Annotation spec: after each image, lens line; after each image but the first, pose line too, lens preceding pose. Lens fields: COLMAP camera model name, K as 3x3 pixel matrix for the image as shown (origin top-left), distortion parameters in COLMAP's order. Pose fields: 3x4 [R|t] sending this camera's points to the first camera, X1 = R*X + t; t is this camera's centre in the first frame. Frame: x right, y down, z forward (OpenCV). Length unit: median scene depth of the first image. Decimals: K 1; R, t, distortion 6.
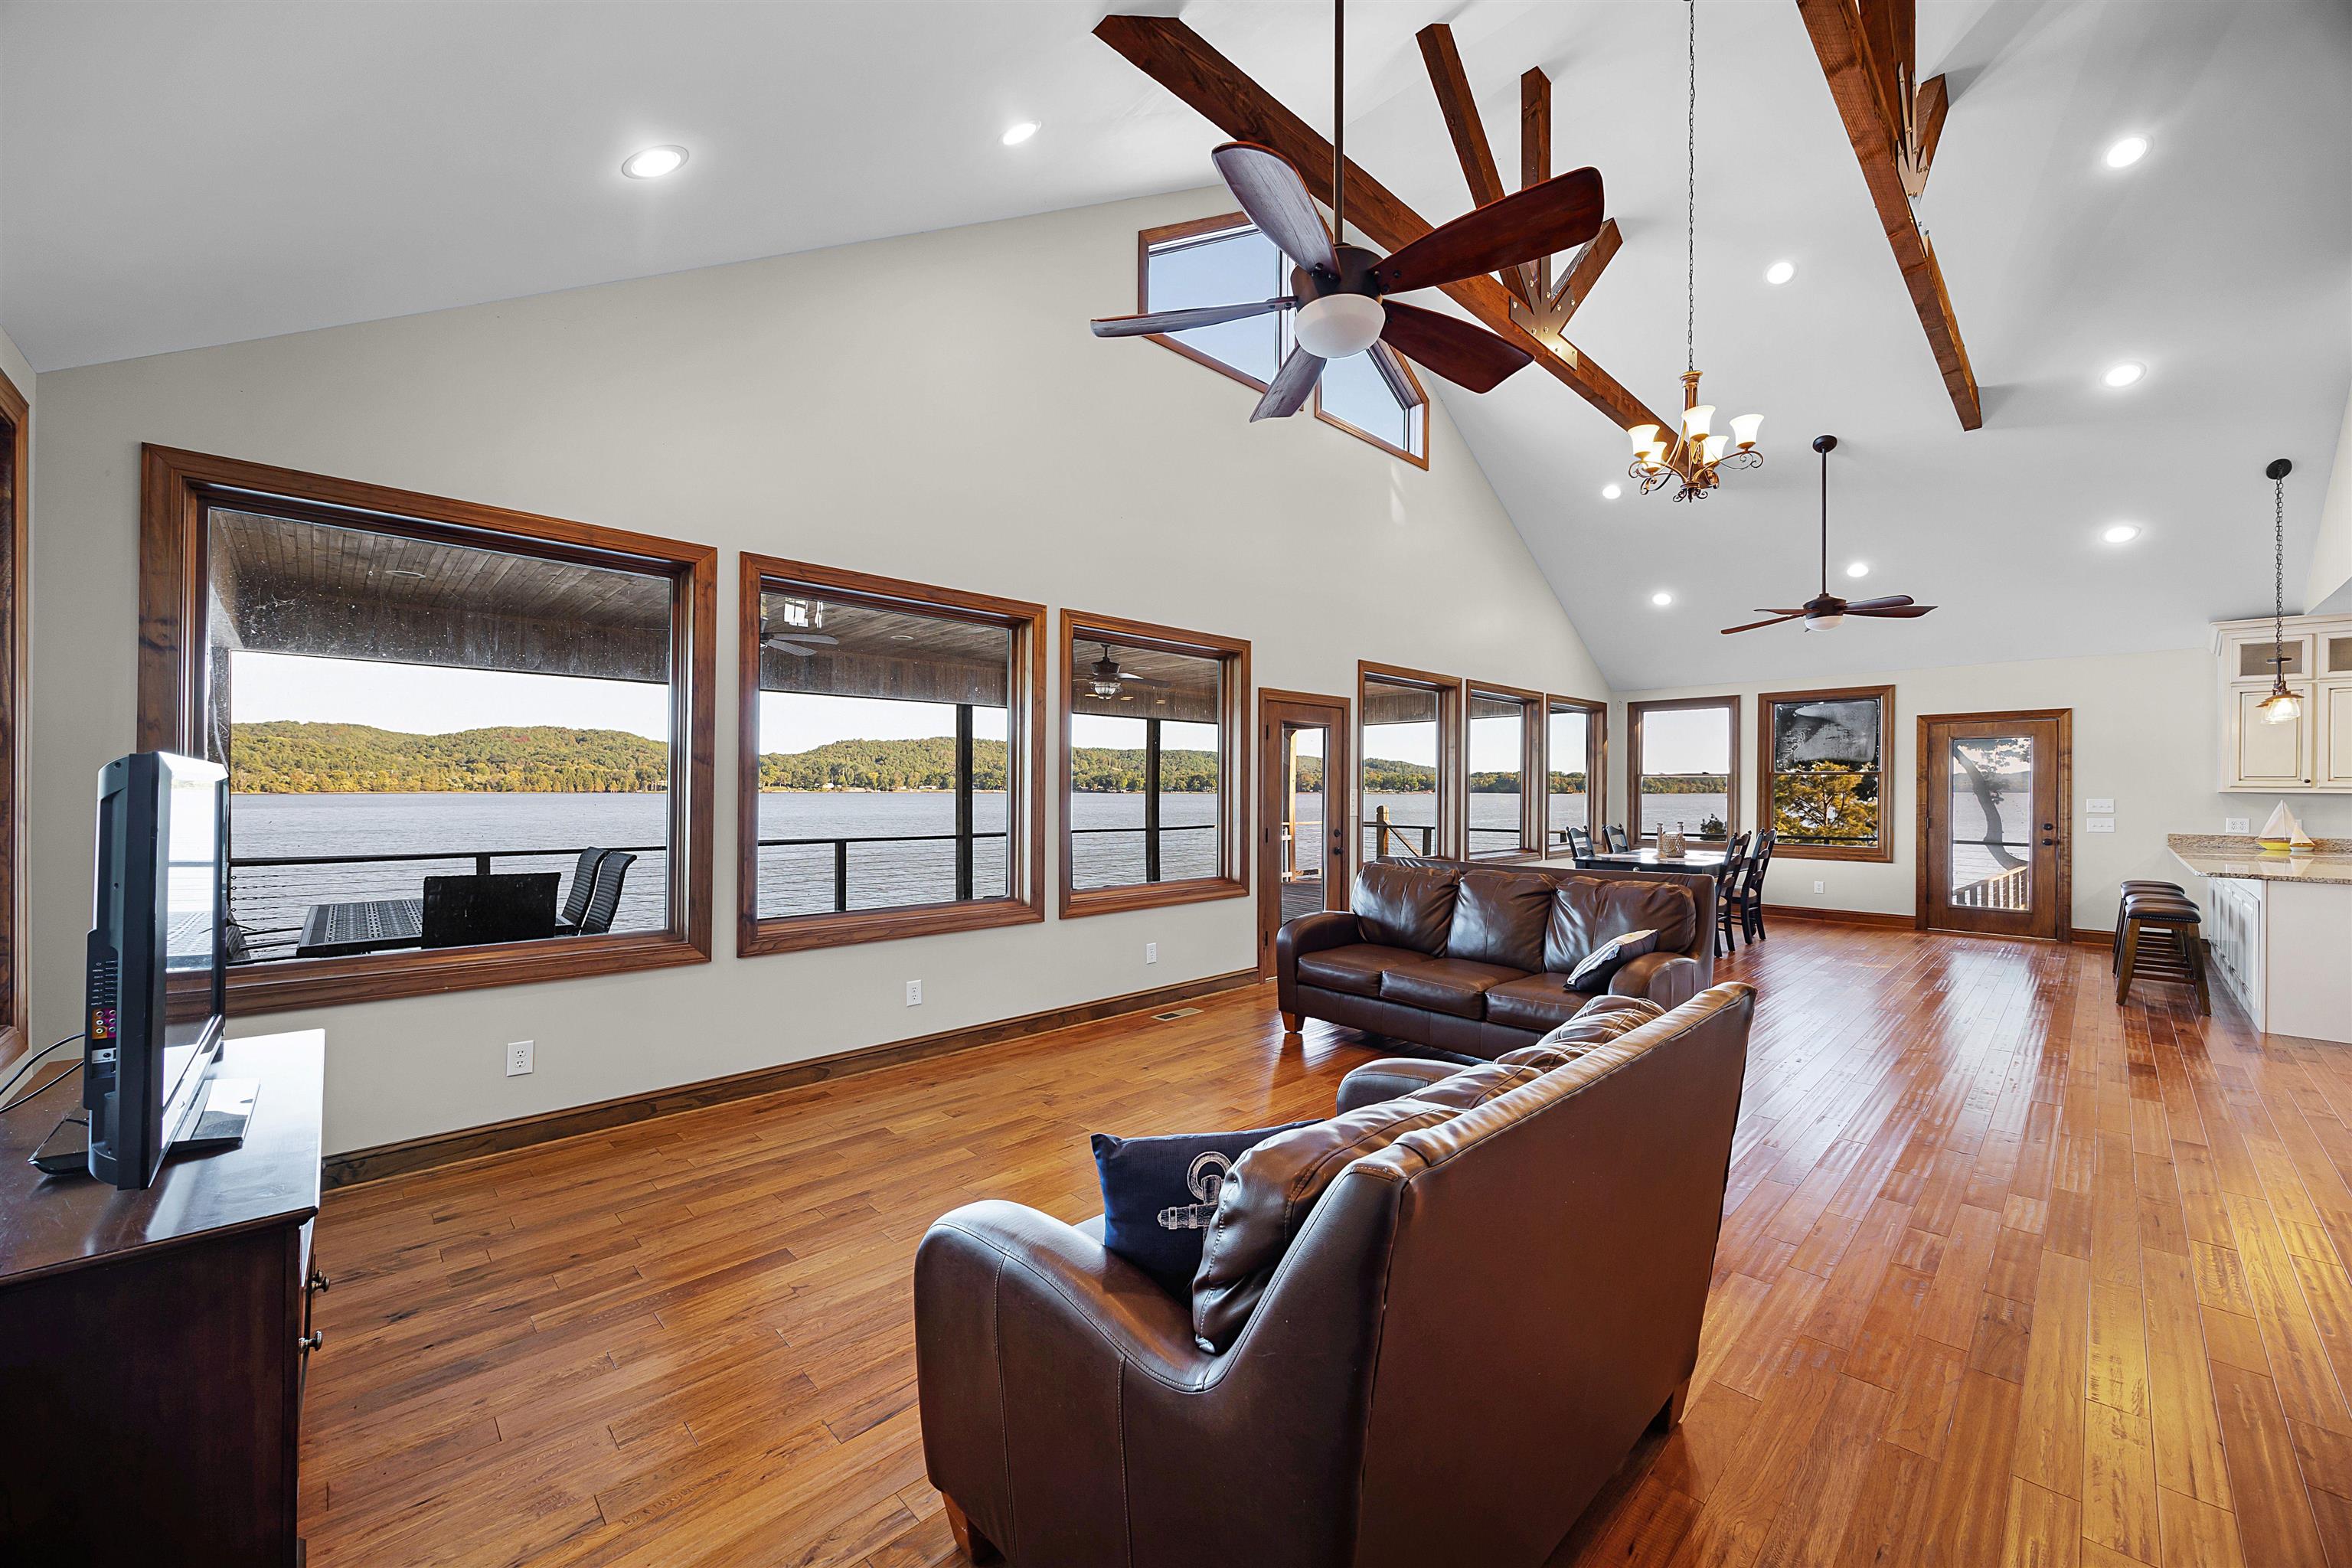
lens RADIAL K [[901.3, 0, 1176.0], [0, 901.3, 784.0], [0, 0, 1]] dist [-0.000695, -0.000098]
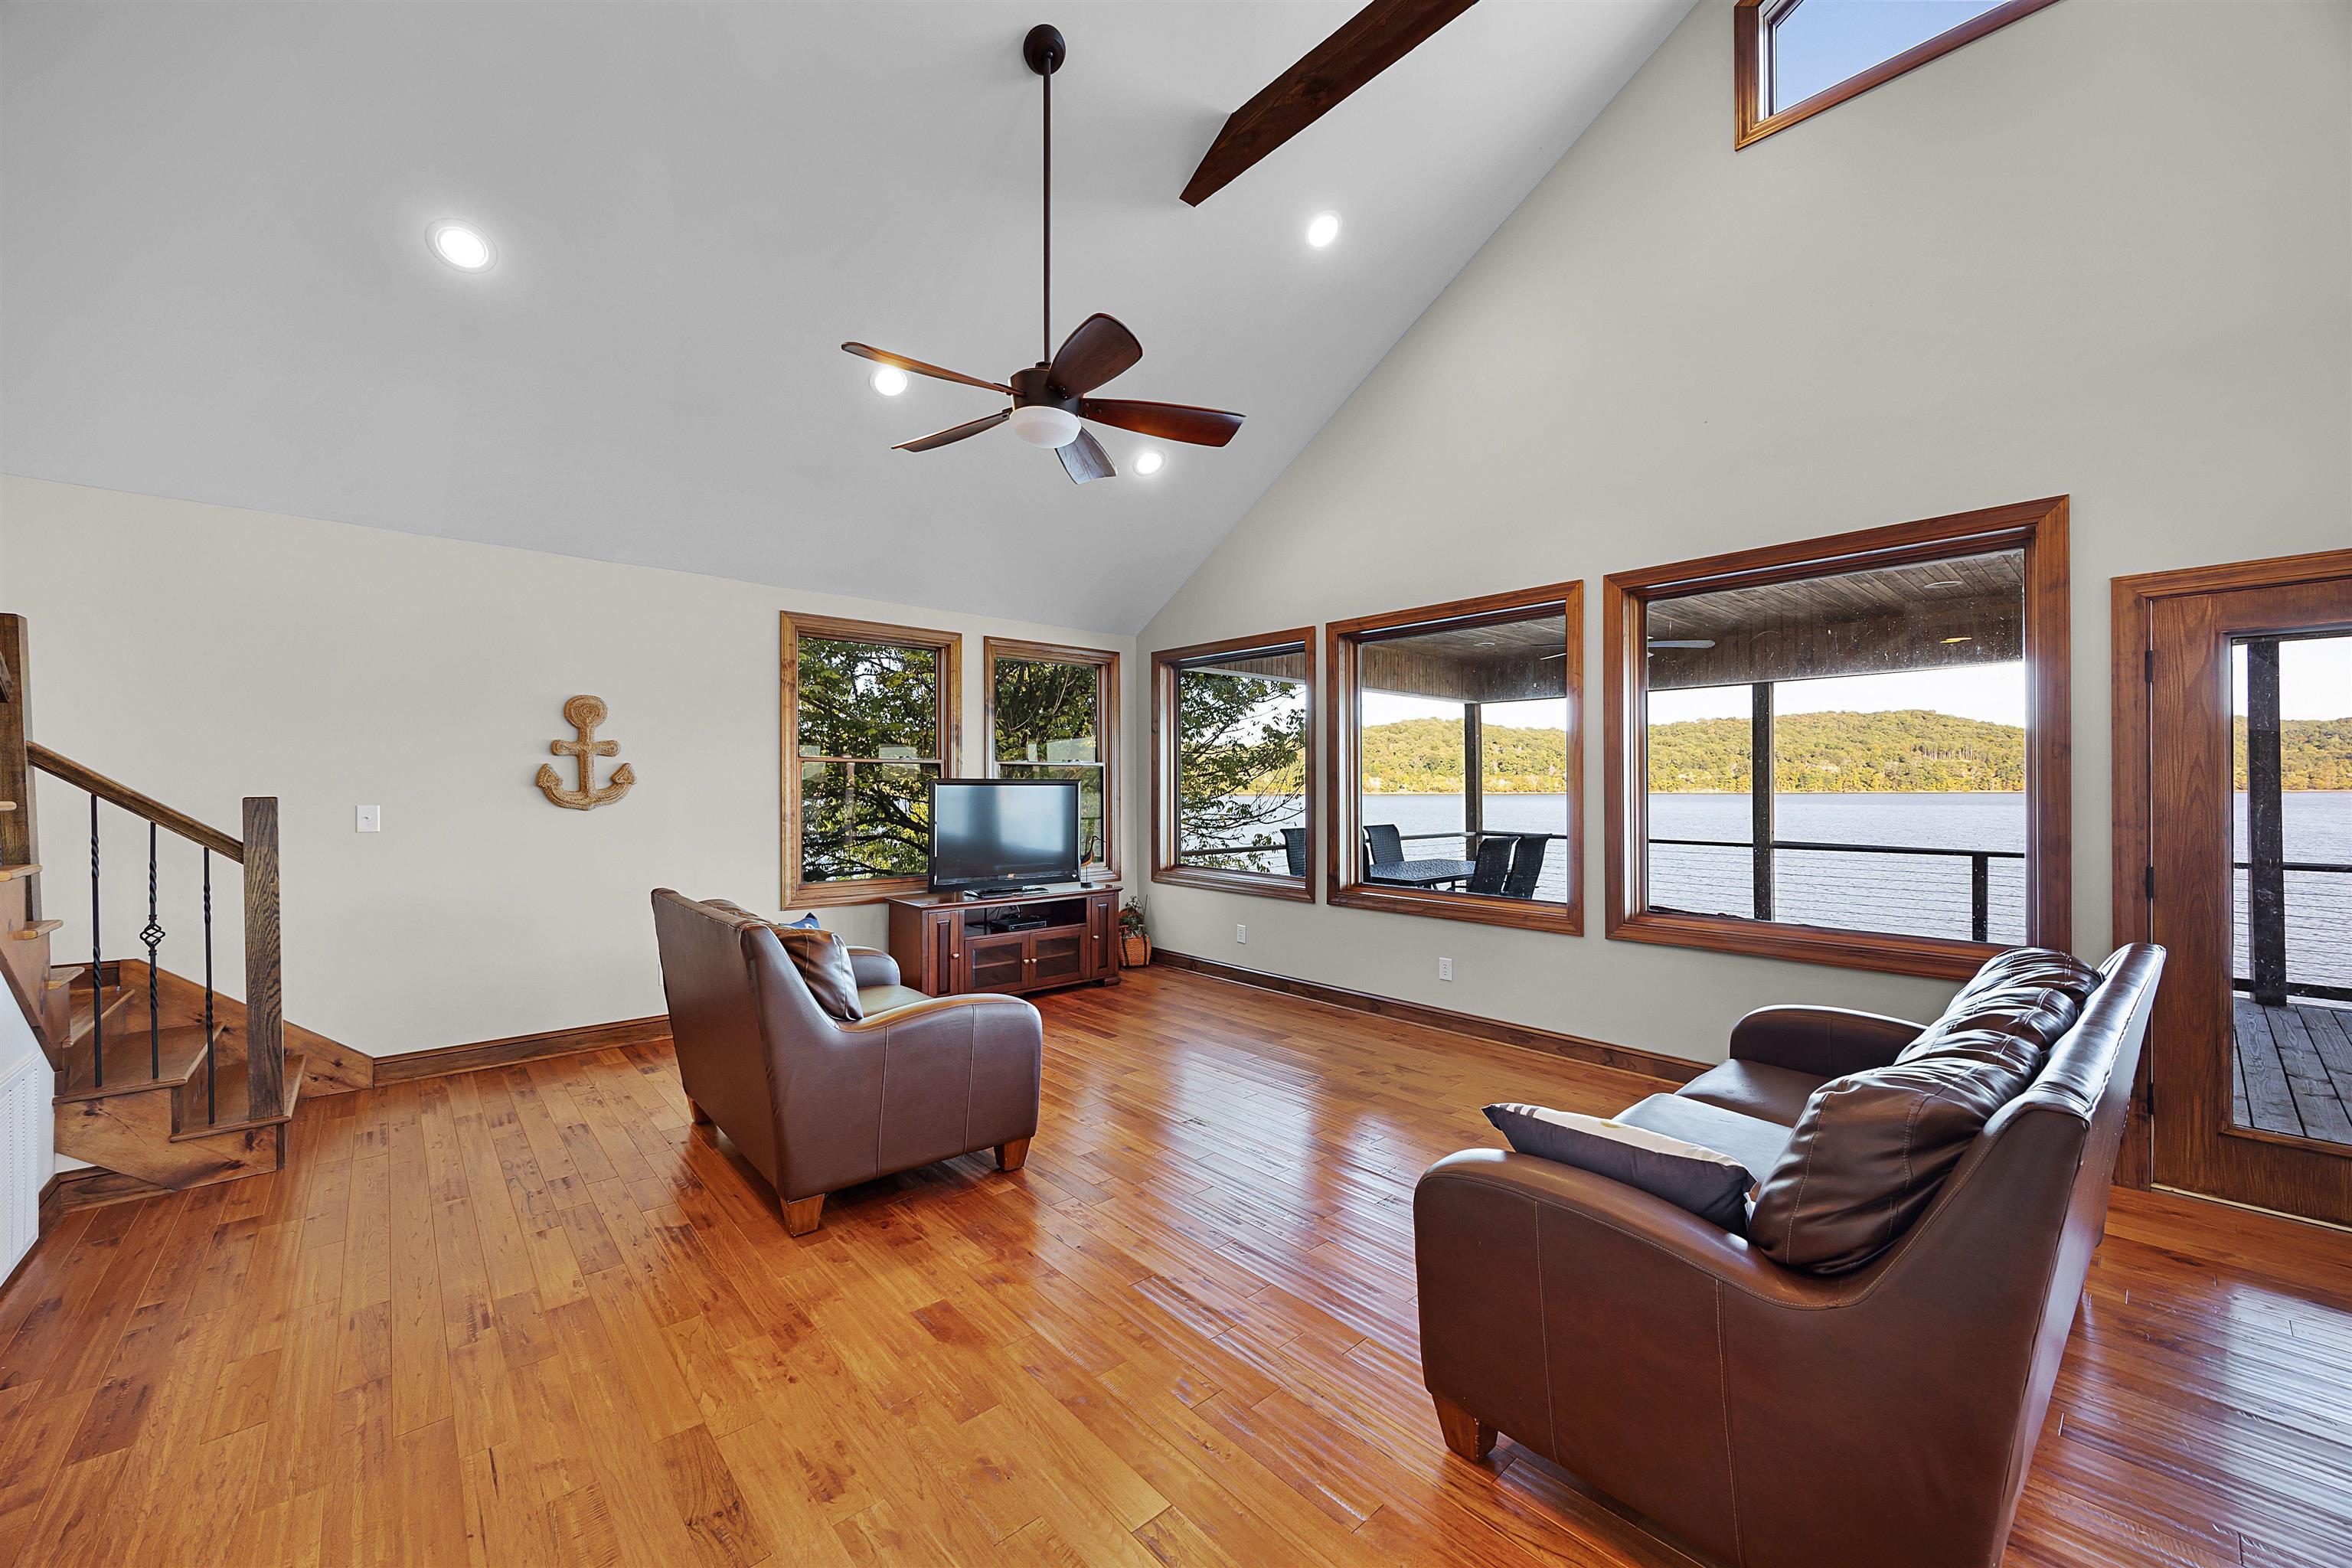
lens RADIAL K [[901.3, 0, 1176.0], [0, 901.3, 784.0], [0, 0, 1]] dist [-0.000695, -0.000098]
pose [[-0.039104, -0.004902, -0.999223, 0.782128], [0.006634, 0.999965, -0.005165, 0.006230], [0.999213, -0.006831, -0.039071, 0.666296]]
